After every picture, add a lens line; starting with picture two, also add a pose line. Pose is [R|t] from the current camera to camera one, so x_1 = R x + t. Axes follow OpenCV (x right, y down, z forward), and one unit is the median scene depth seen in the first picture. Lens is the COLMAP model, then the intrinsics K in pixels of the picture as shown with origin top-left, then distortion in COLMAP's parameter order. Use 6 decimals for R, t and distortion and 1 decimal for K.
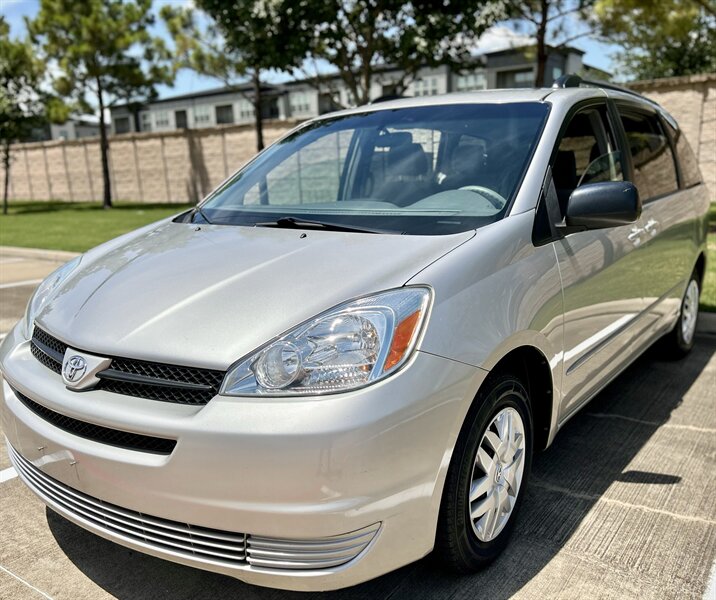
lens RADIAL K [[649.7, 0, 354.6], [0, 649.7, 311.8], [0, 0, 1]] dist [0.018873, 0.000000]
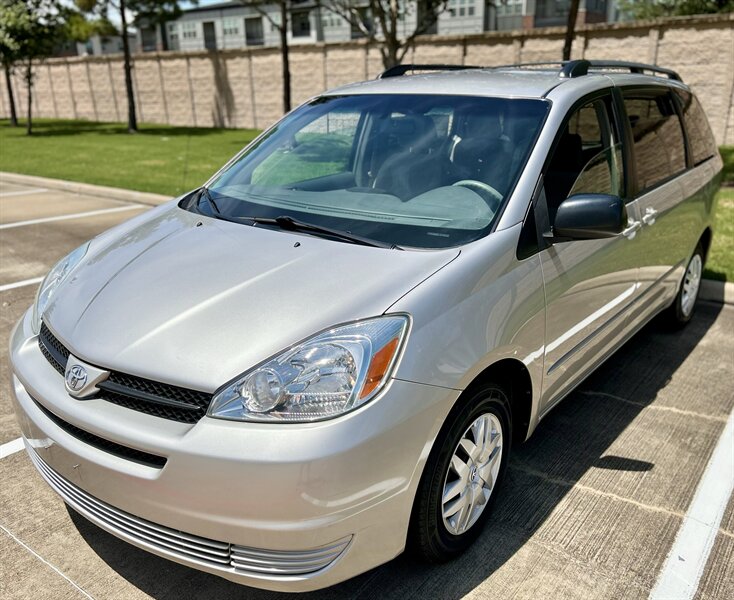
lens RADIAL K [[644.1, 0, 379.5], [0, 644.1, 306.6], [0, 0, 1]] dist [0.028763, -0.022800]
pose [[0.999649, 0.026281, -0.003423, 0.054958], [-0.025739, 0.993494, 0.110935, -0.127081], [0.006316, -0.110808, 0.993822, -0.032161]]
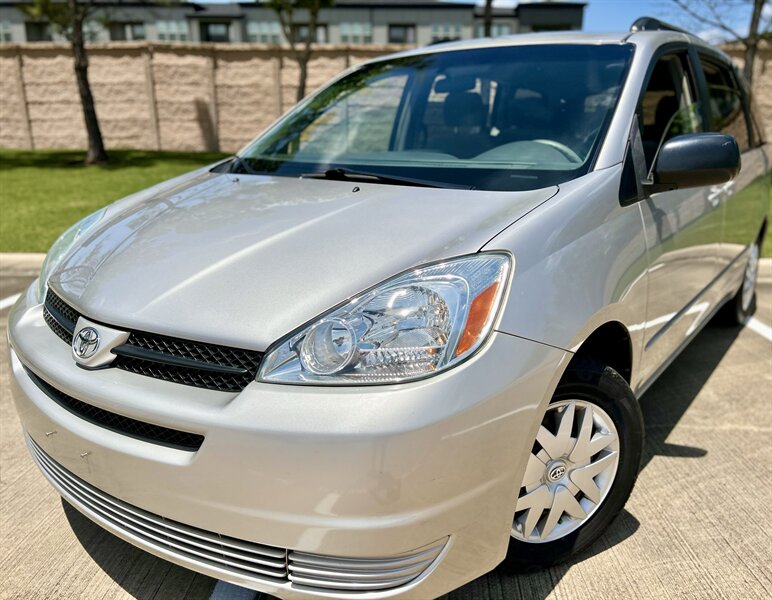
lens RADIAL K [[631.4, 0, 401.3], [0, 631.4, 296.5], [0, 0, 1]] dist [0.009848, 0.001326]
pose [[0.999804, 0.016223, 0.011348, -0.024302], [-0.016761, 0.998658, 0.049012, -0.015567], [-0.010538, -0.049192, 0.998734, 0.140843]]
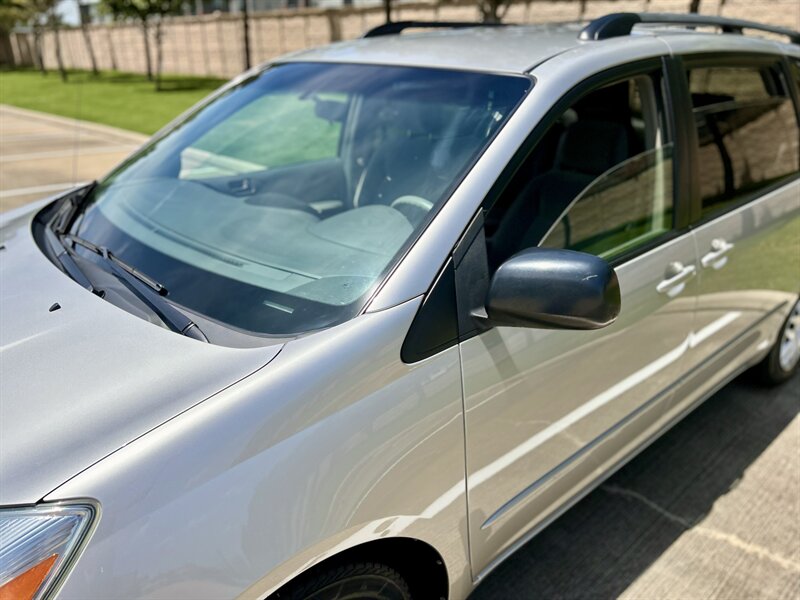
lens RADIAL K [[620.8, 0, 387.7], [0, 620.8, 288.8], [0, 0, 1]] dist [0.026963, -0.024384]
pose [[0.979698, 0.101386, -0.172953, 0.328294], [-0.073044, 0.983916, 0.163014, -0.243356], [0.186698, -0.147071, 0.971346, 0.427614]]
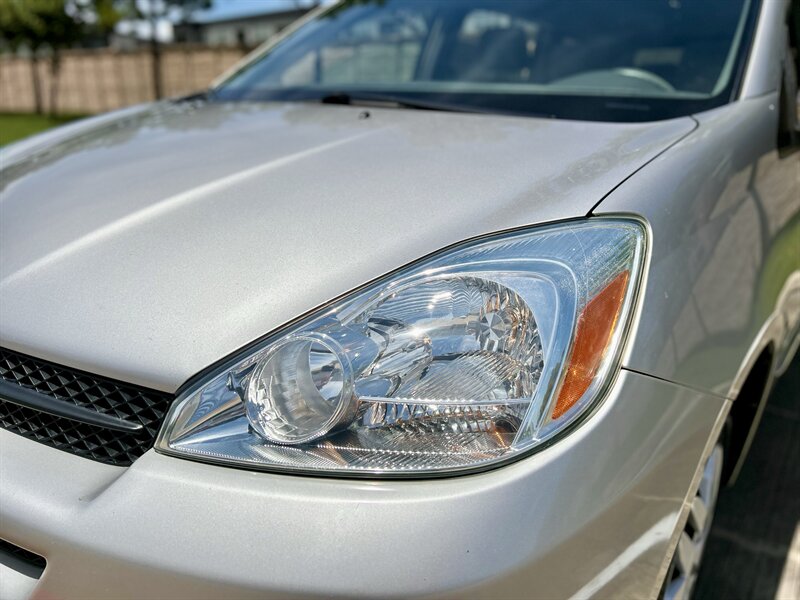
lens RADIAL K [[620.8, 0, 397.0], [0, 620.8, 303.7], [0, 0, 1]] dist [0.026963, -0.024384]
pose [[0.998627, 0.052195, -0.004462, -0.038025], [-0.051480, 0.993561, 0.100932, -0.011952], [0.009701, -0.100564, 0.994883, 0.426966]]
